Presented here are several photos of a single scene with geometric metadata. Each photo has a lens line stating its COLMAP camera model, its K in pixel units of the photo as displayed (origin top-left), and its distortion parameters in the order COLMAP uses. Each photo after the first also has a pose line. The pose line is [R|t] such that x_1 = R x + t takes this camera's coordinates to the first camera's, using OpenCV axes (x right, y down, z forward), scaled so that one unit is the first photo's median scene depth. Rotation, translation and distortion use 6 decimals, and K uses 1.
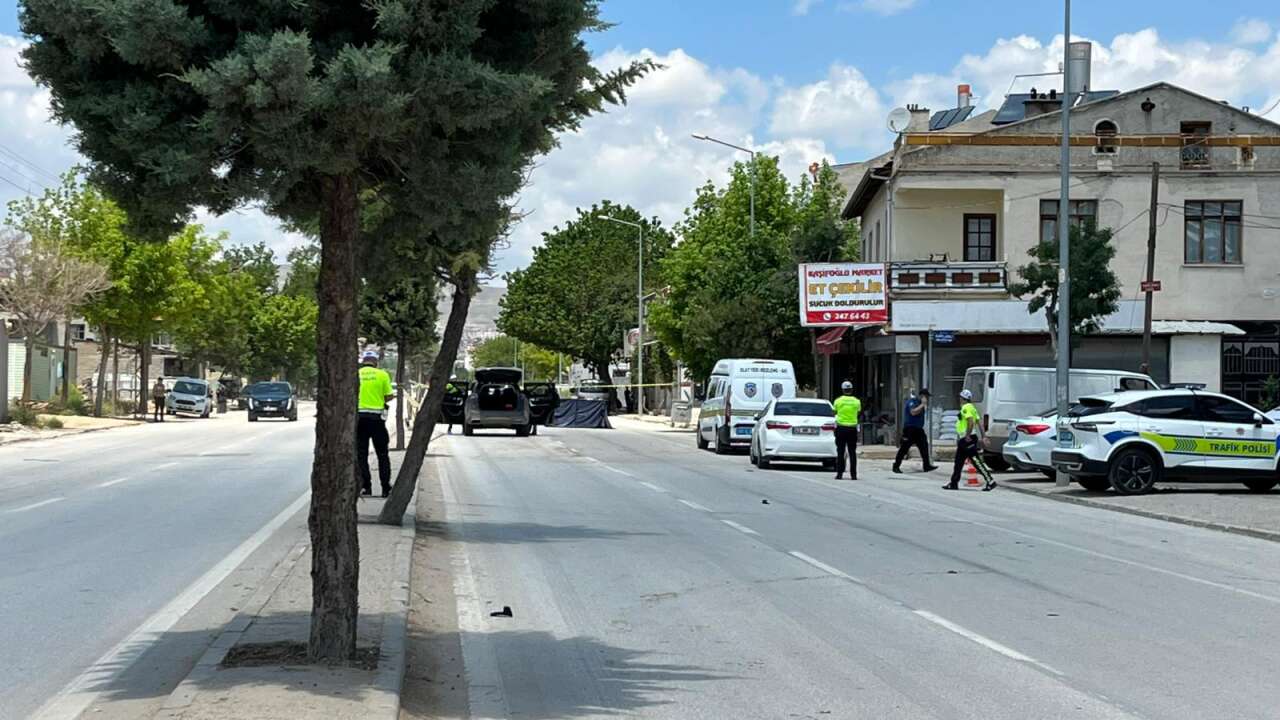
lens RADIAL K [[2420.7, 0, 674.3], [0, 2420.7, 360.2], [0, 0, 1]] dist [0.118850, 0.072823]
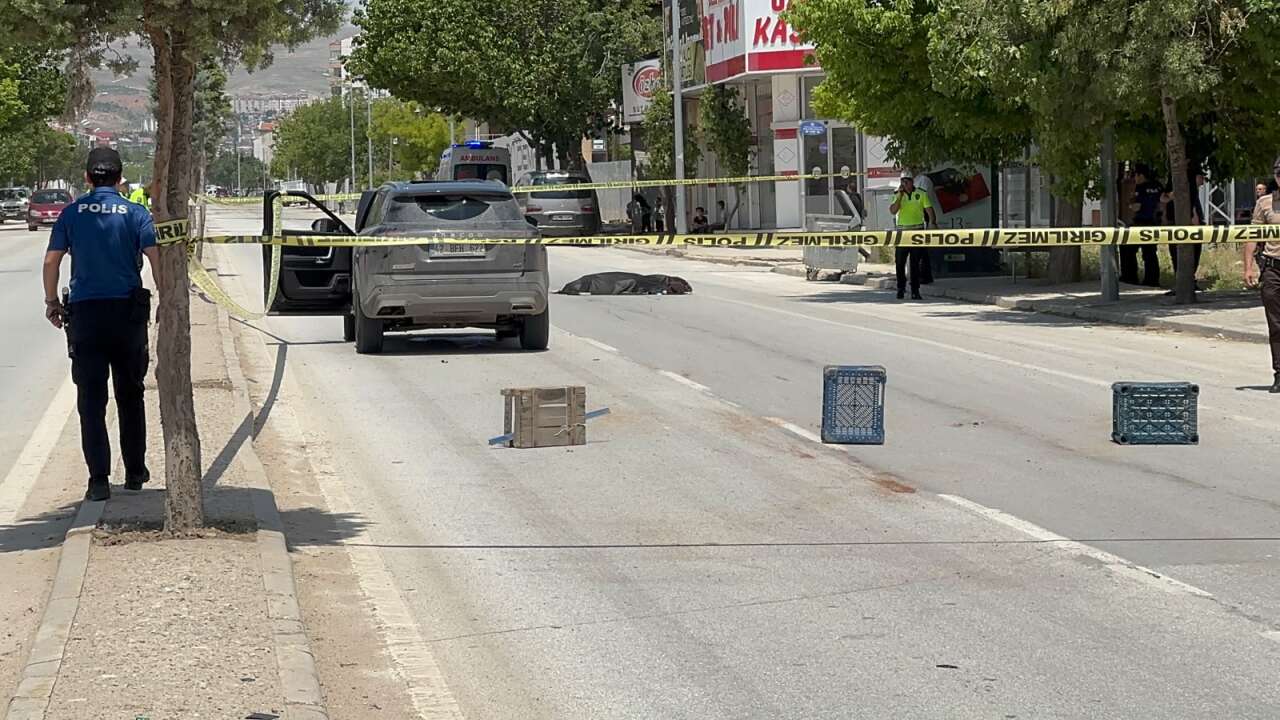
lens RADIAL K [[3546.7, 0, 601.2], [0, 3546.7, 340.6], [0, 0, 1]] dist [-0.428627, 10.598008]
pose [[0.999488, -0.029283, 0.012862, -0.058706], [0.028497, 0.997934, 0.057578, 0.002366], [-0.014521, -0.057182, 0.998258, 0.507091]]
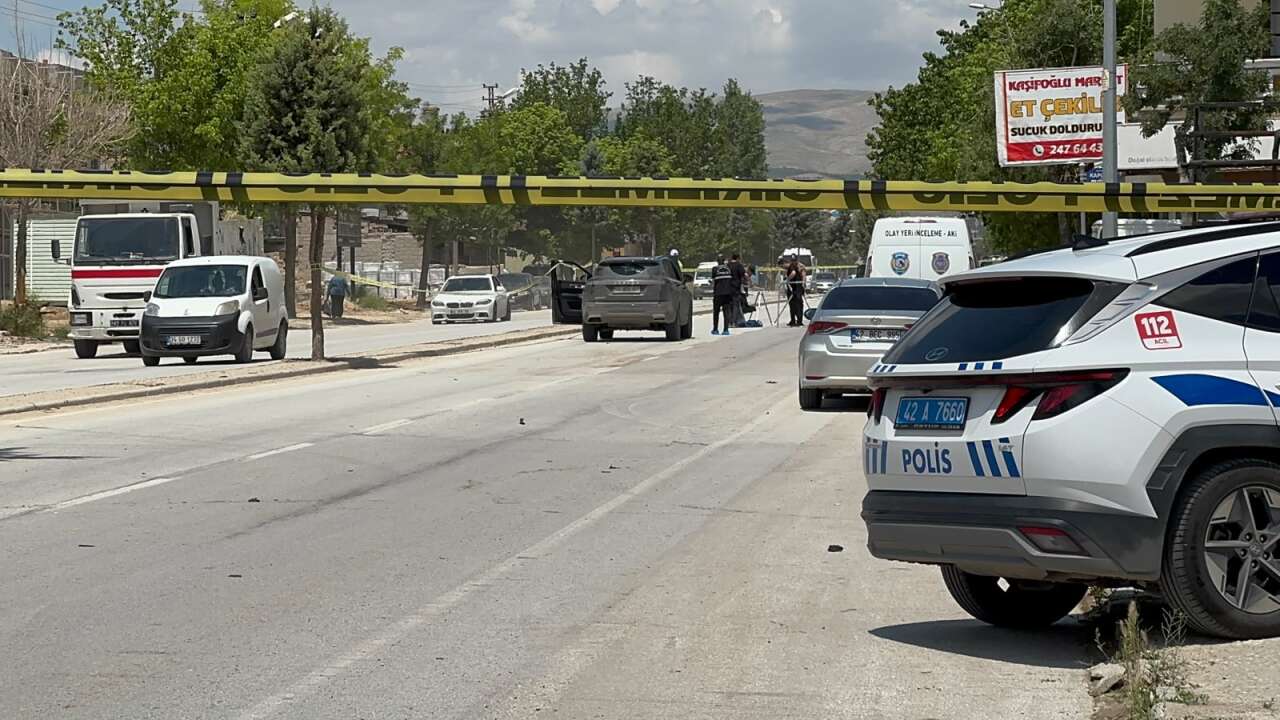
lens RADIAL K [[3810.2, 0, 640.0], [0, 3810.2, 360.0], [0, 0, 1]] dist [-0.424224, 13.135870]
pose [[0.975954, -0.014177, -0.217515, 0.157181], [0.021378, 0.999297, 0.030789, 0.004265], [0.216926, -0.034699, 0.975571, -0.027723]]
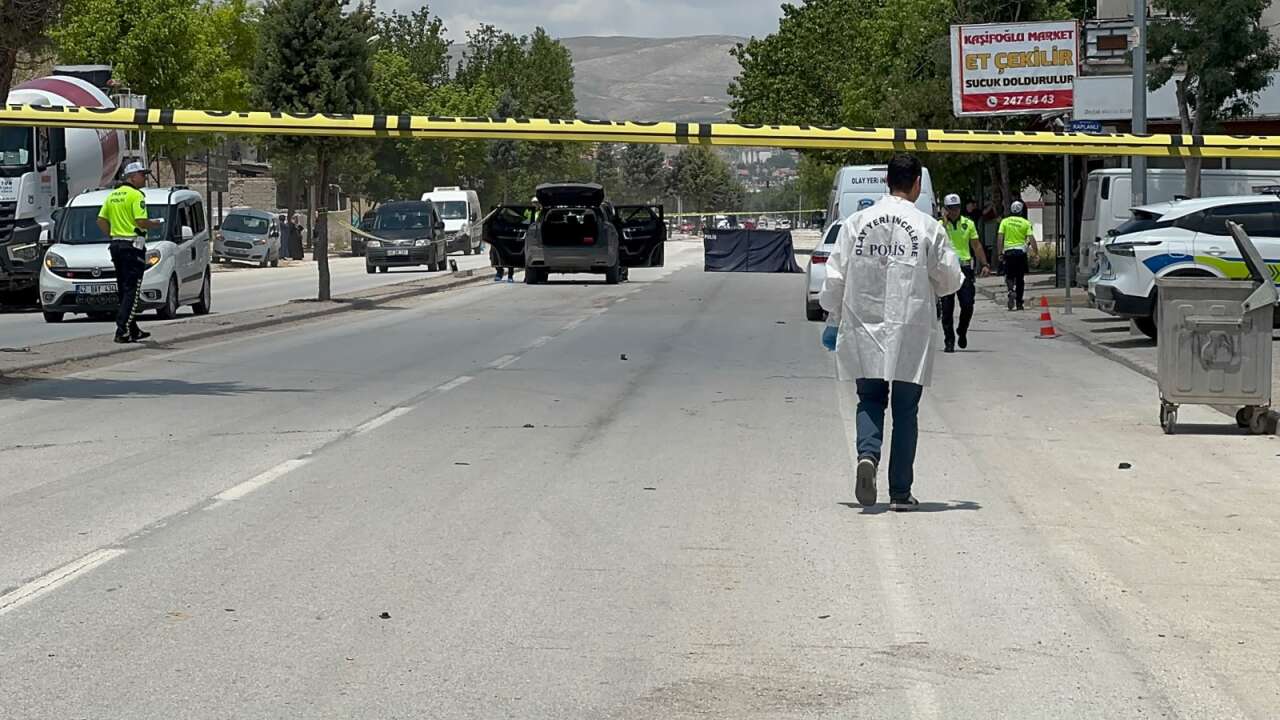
lens RADIAL K [[3810.2, 0, 640.0], [0, 3810.2, 360.0], [0, 0, 1]] dist [-0.424224, 13.135870]
pose [[0.987925, -0.010014, -0.154608, 0.112992], [0.017344, 0.998785, 0.046131, 0.003306], [0.153958, -0.048255, 0.986898, -0.070828]]
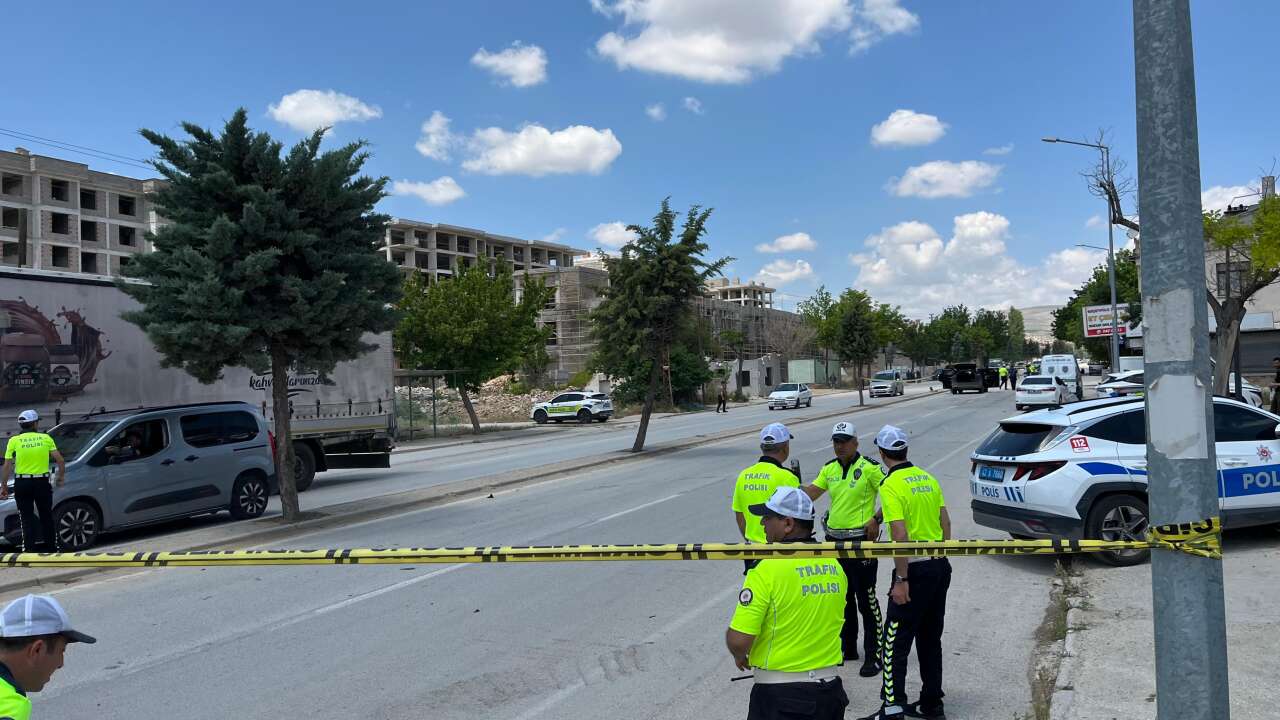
lens RADIAL K [[1035.4, 0, 606.3], [0, 1035.4, 361.1], [0, 0, 1]] dist [0.004180, -0.000768]
pose [[0.837535, -0.056808, -0.543422, 0.164896], [0.059166, 0.998161, -0.013157, -0.005410], [0.543171, -0.021132, 0.839356, 0.027760]]
